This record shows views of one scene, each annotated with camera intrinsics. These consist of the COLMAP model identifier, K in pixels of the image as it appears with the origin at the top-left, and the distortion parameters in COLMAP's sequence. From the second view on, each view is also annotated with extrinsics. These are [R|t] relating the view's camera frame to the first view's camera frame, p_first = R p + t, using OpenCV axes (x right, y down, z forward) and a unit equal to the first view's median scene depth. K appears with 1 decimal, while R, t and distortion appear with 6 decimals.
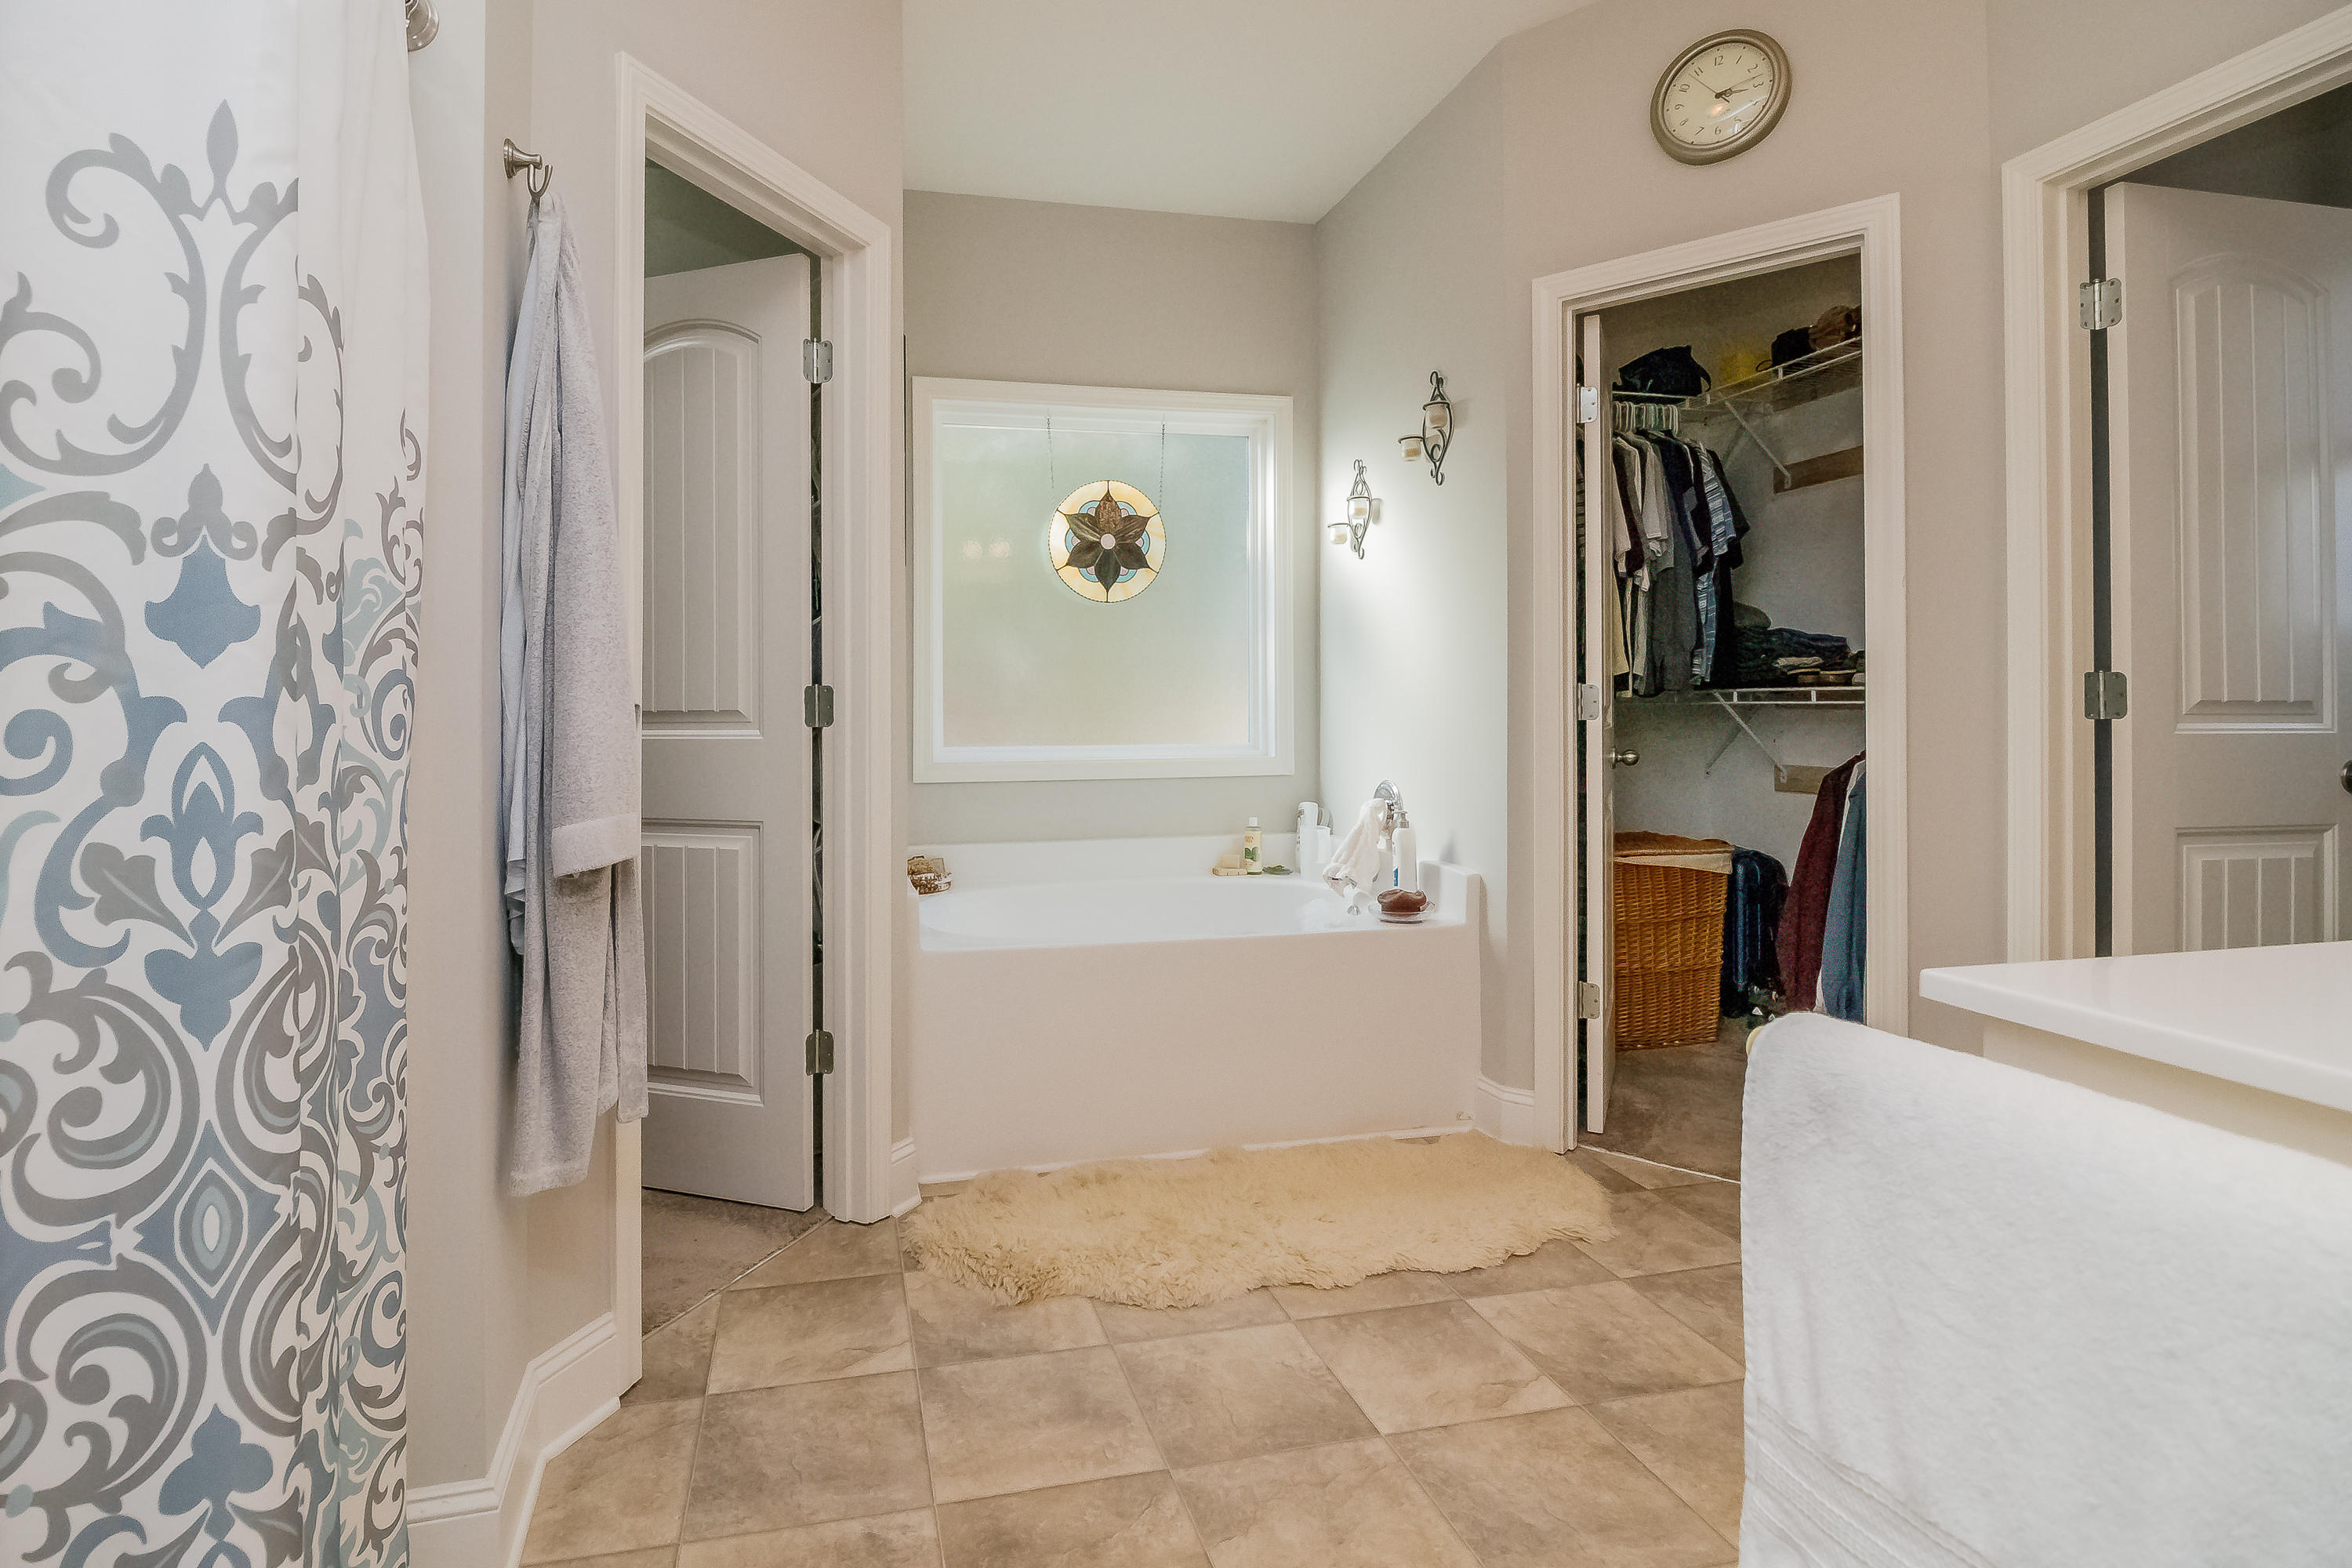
lens RADIAL K [[1103.0, 0, 1087.4], [0, 1103.0, 708.5], [0, 0, 1]] dist [-0.001661, 0.002518]
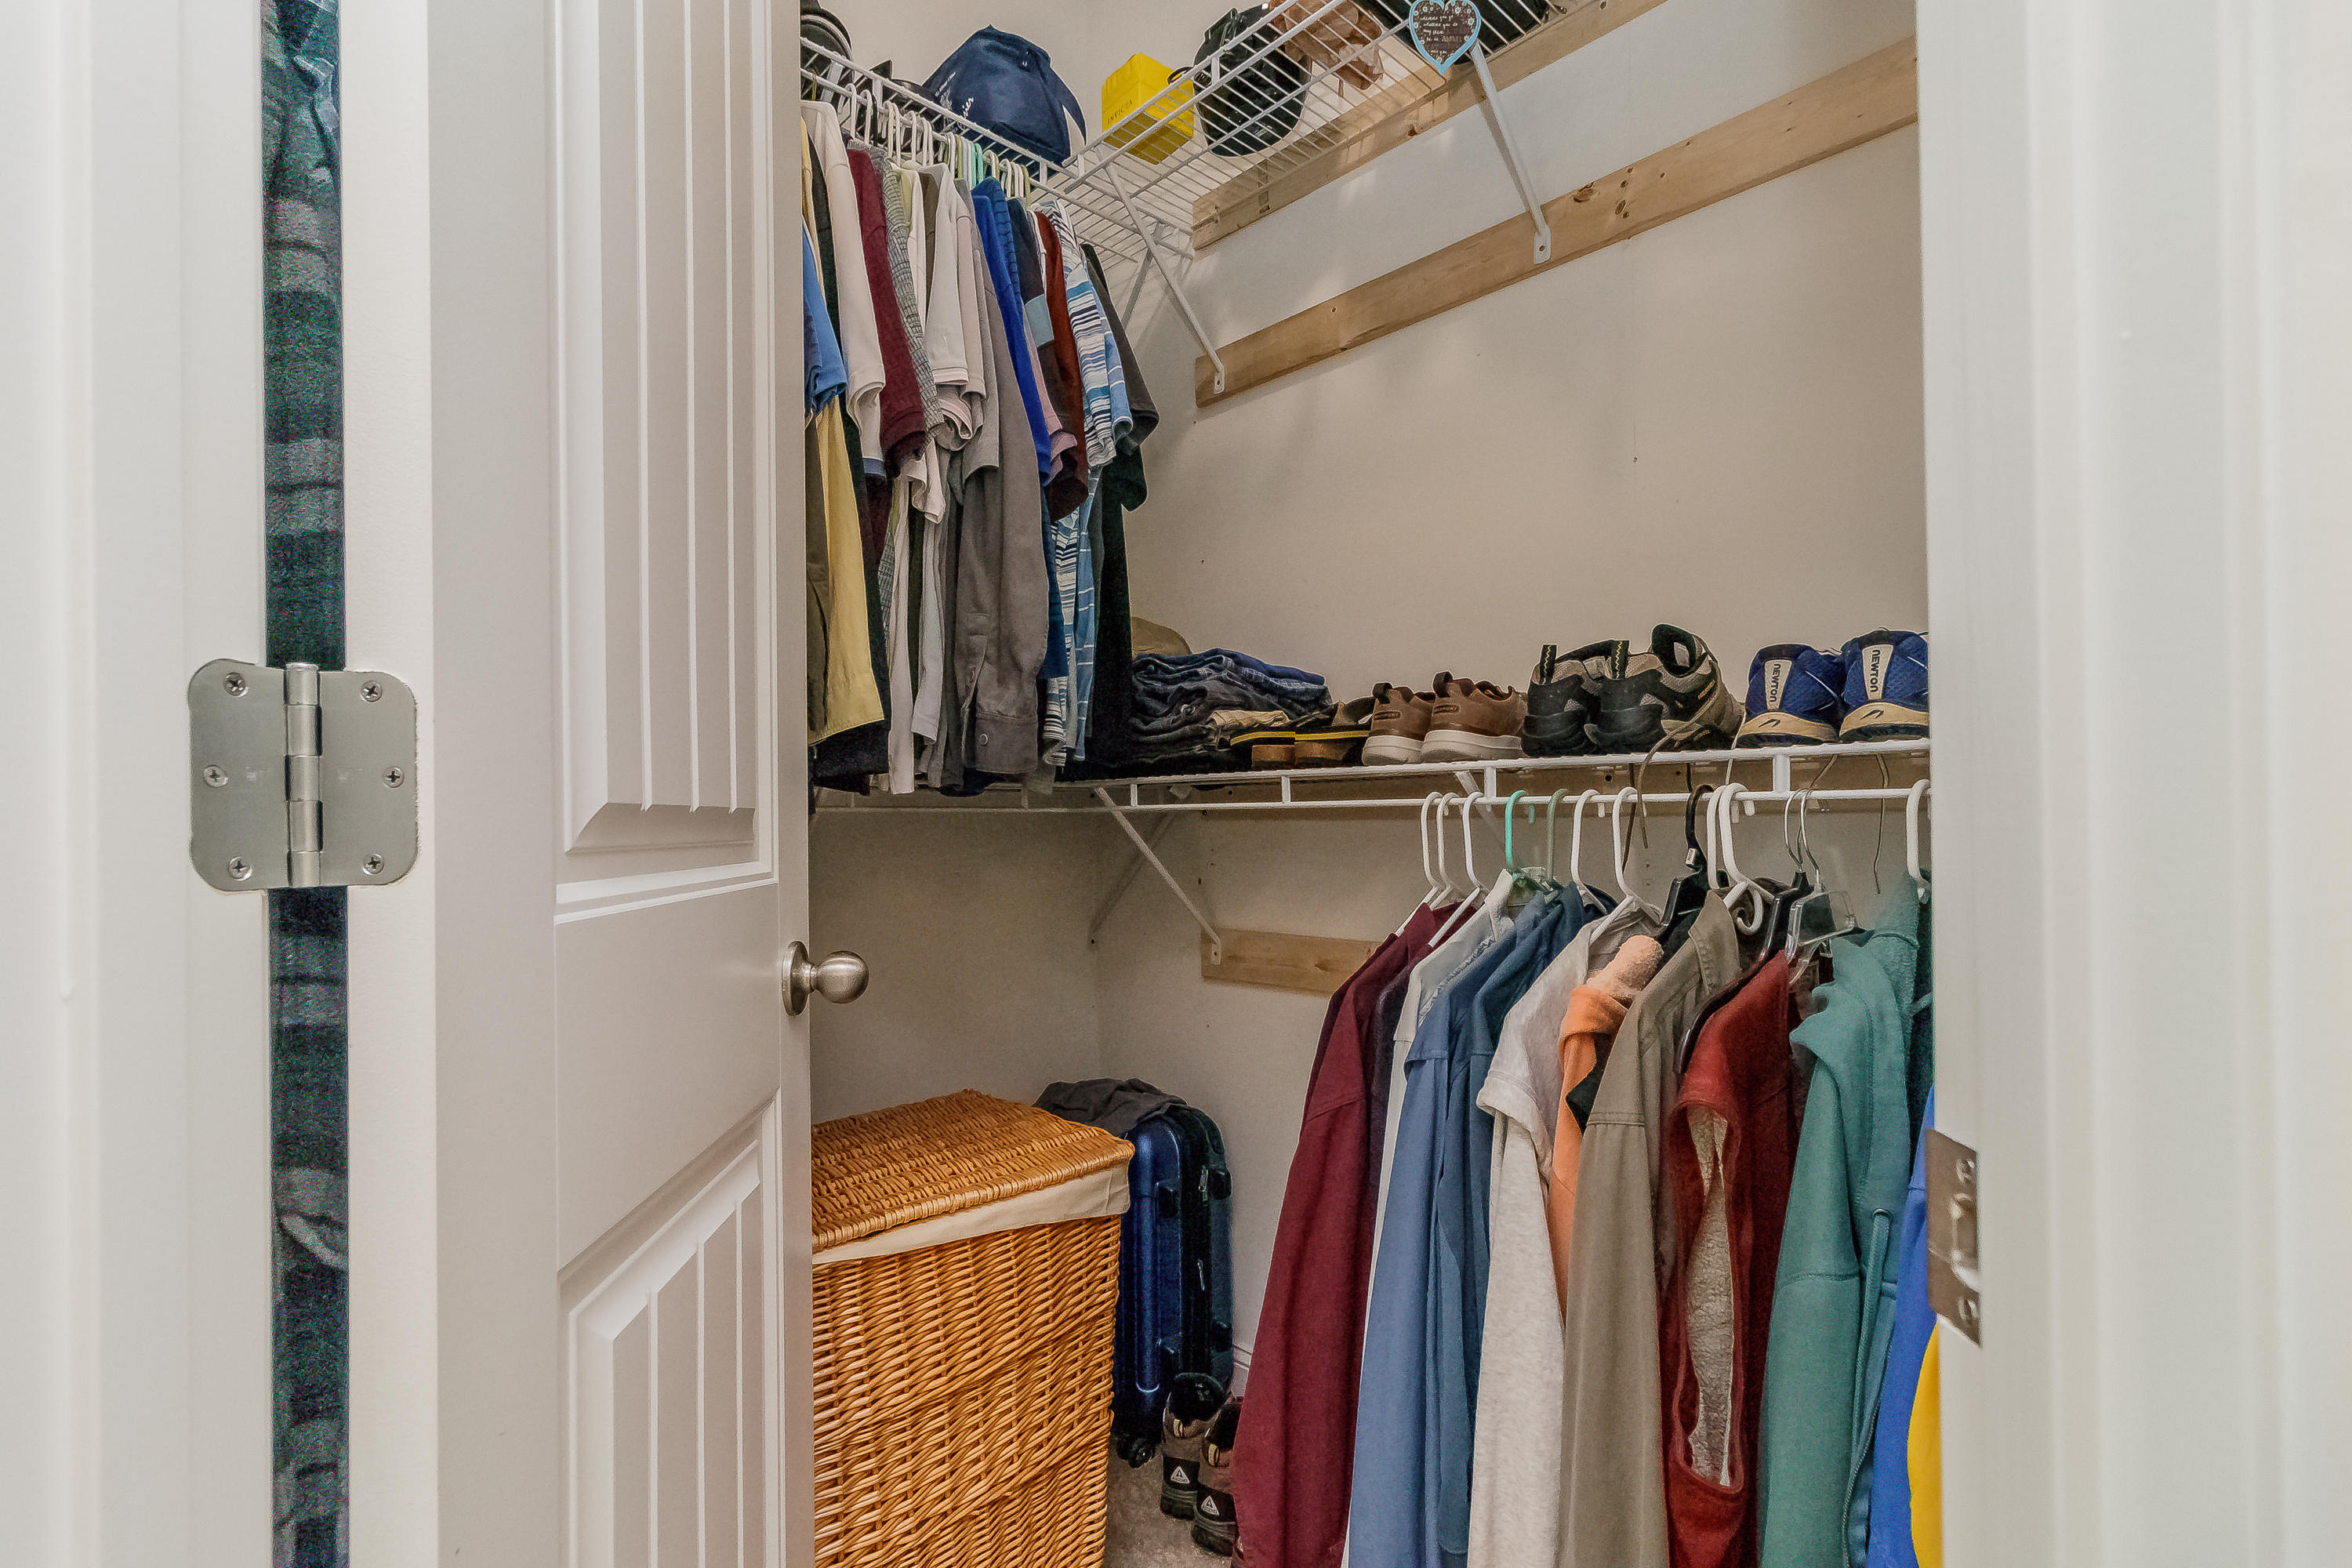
lens RADIAL K [[1103.0, 0, 1148.2], [0, 1103.0, 816.5], [0, 0, 1]] dist [-0.001661, 0.002518]
pose [[0.856202, -0.002250, 0.516636, 0.366529], [0.004888, 0.999981, -0.003745, 0.000590], [-0.516617, 0.005732, 0.856197, 0.622091]]
